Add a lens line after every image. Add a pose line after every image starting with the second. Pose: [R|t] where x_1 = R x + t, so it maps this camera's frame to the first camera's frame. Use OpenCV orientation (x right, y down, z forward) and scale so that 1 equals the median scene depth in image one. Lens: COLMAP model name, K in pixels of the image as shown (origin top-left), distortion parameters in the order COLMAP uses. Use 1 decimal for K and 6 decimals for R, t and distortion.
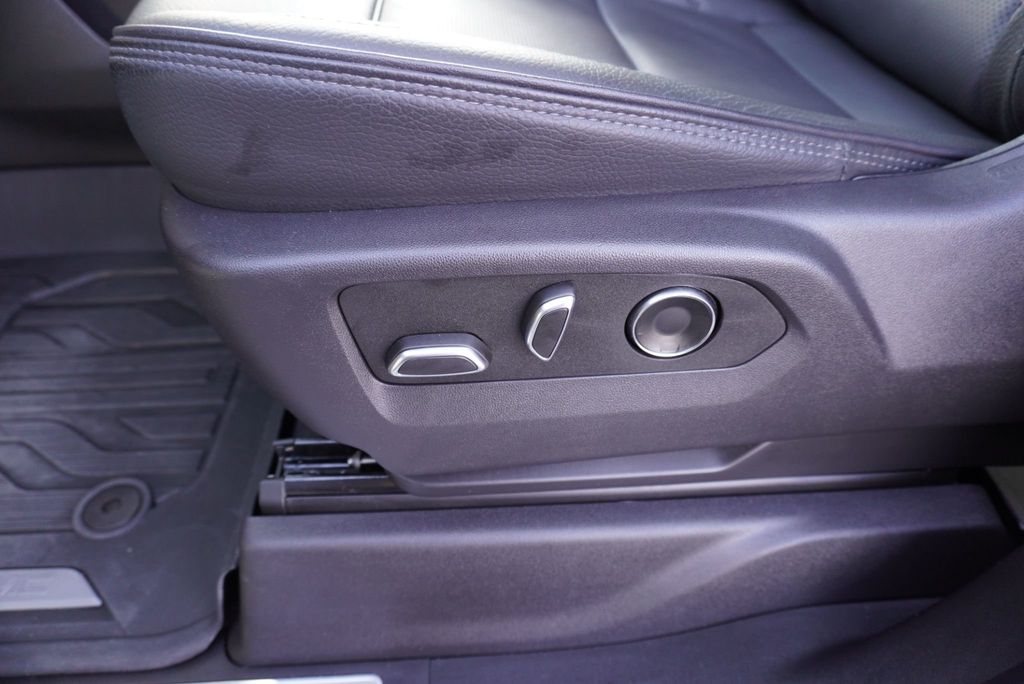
lens RADIAL K [[699.0, 0, 514.5], [0, 699.0, 346.1], [0, 0, 1]] dist [-0.040904, 0.034732]
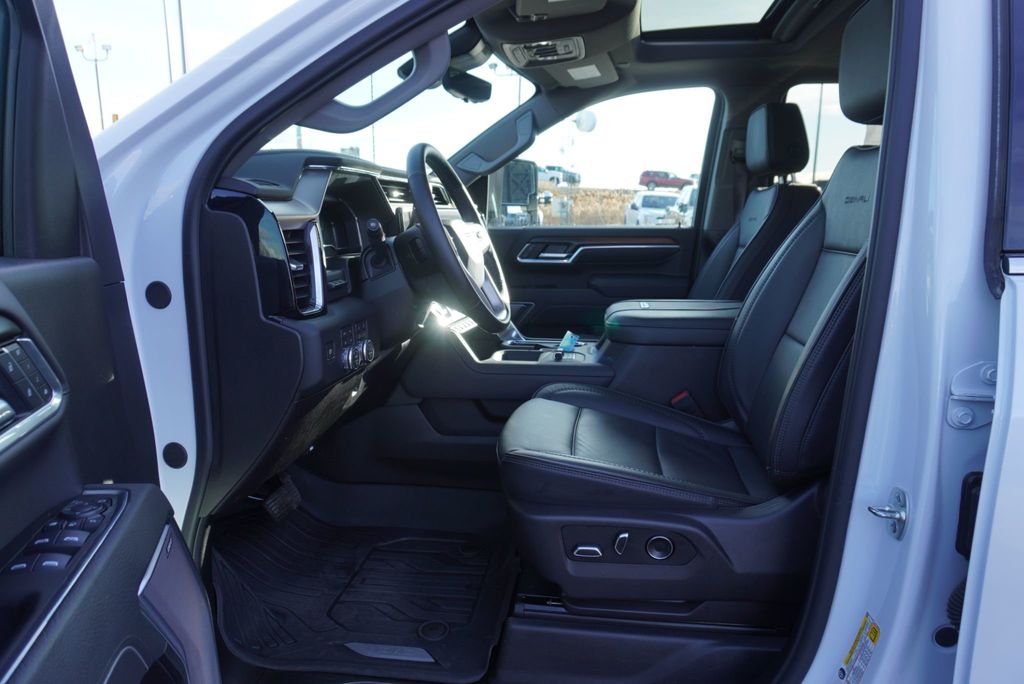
lens RADIAL K [[699.0, 0, 511.7], [0, 699.0, 352.5], [0, 0, 1]] dist [-0.040904, 0.034732]
pose [[0.981648, 0.042079, -0.186003, 0.108906], [-0.122550, 0.886492, -0.446222, 0.686139], [0.146113, 0.460827, 0.875379, -2.341922]]
